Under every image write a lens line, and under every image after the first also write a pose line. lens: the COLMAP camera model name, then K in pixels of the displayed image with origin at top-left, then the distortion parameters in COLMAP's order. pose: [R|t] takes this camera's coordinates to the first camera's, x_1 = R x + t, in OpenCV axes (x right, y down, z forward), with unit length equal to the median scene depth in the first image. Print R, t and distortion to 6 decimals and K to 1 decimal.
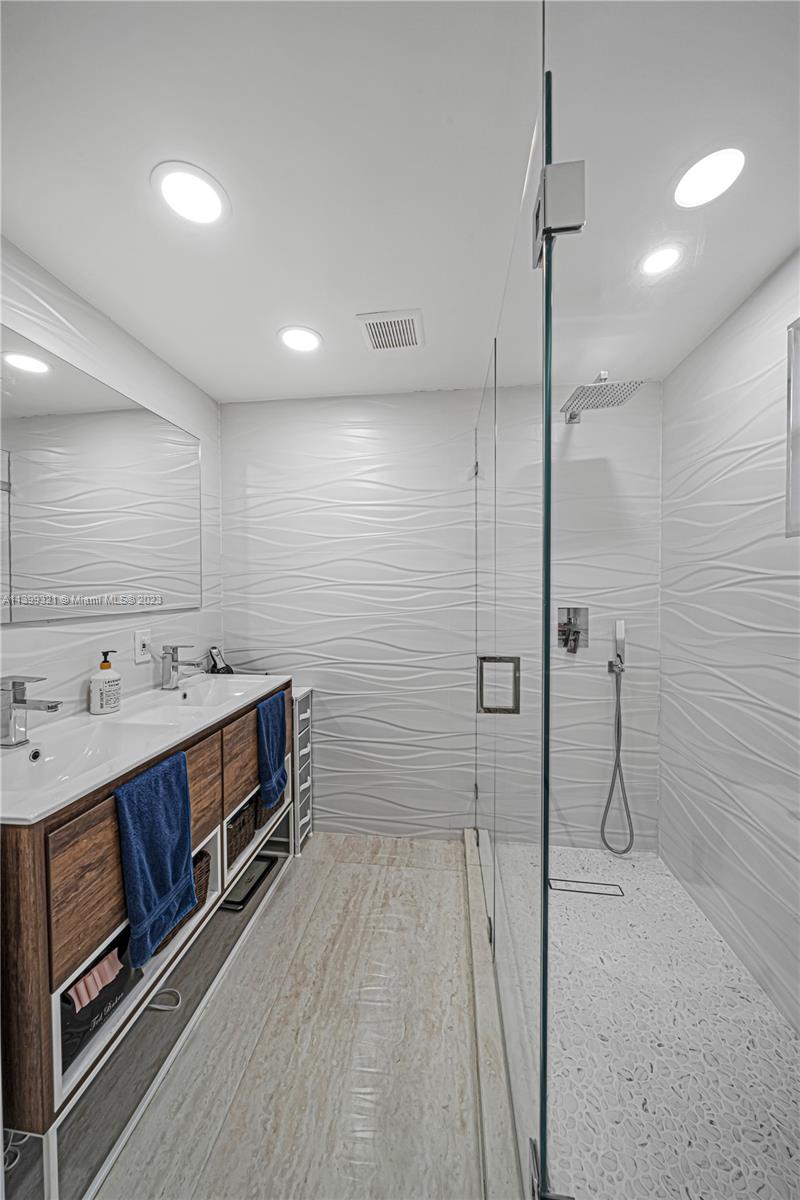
lens RADIAL K [[410.0, 0, 400.2], [0, 410.0, 599.3], [0, 0, 1]] dist [-0.000326, -0.000021]
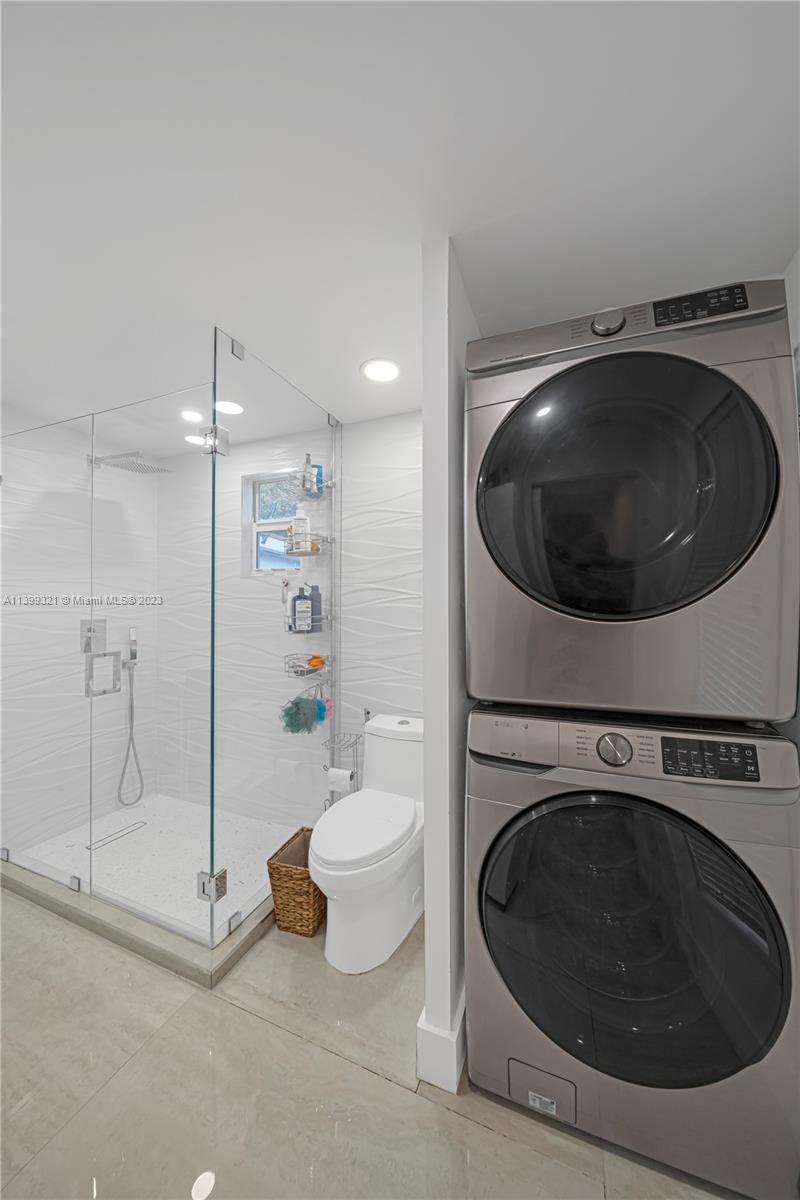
lens RADIAL K [[431.8, 0, 400.8], [0, 431.8, 599.9], [0, 0, 1]] dist [-0.005601, 0.000009]
pose [[0.283780, 0.012516, 0.958808, -0.541118], [0.020143, 0.999616, -0.019010, 0.005269], [-0.958678, 0.024708, 0.283419, -0.226049]]
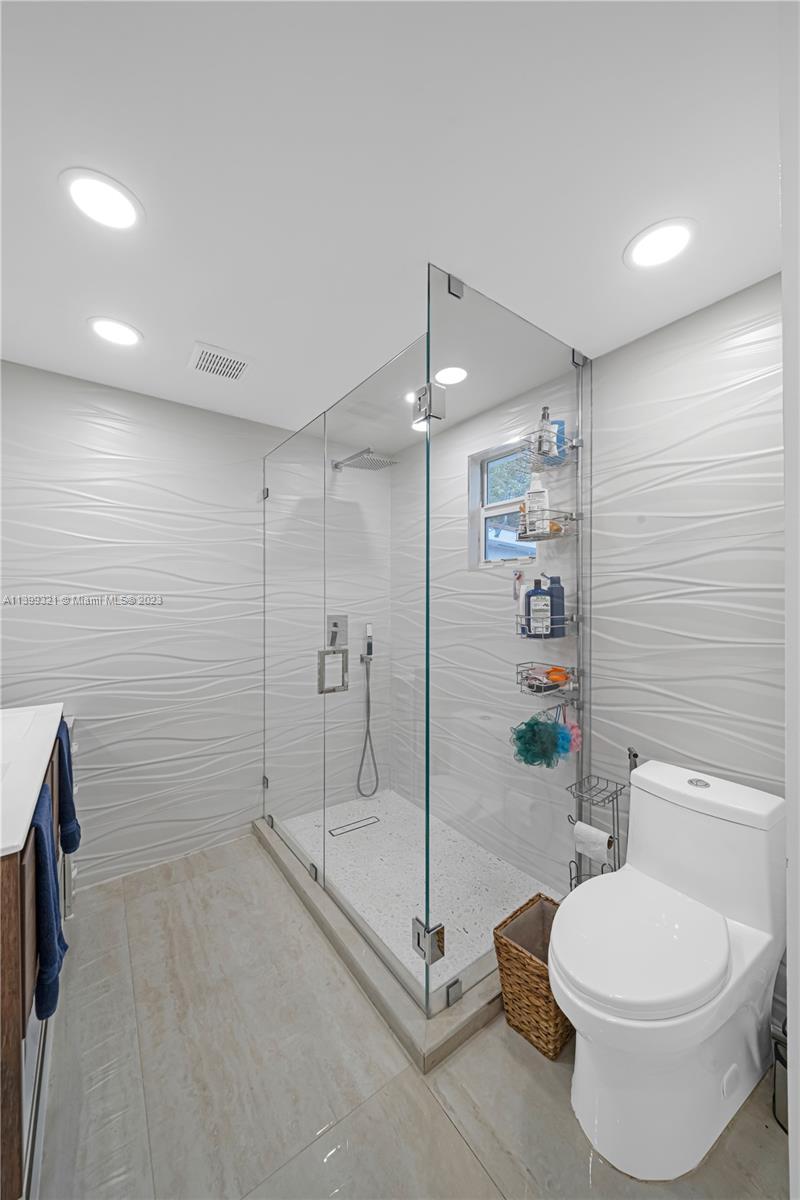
lens RADIAL K [[431.8, 0, 400.8], [0, 431.8, 599.9], [0, 0, 1]] dist [-0.005601, 0.000009]
pose [[0.731385, 0.003258, 0.681956, -0.352632], [0.013154, 0.999735, -0.018884, 0.001262], [-0.681837, 0.022782, 0.731149, -0.119135]]
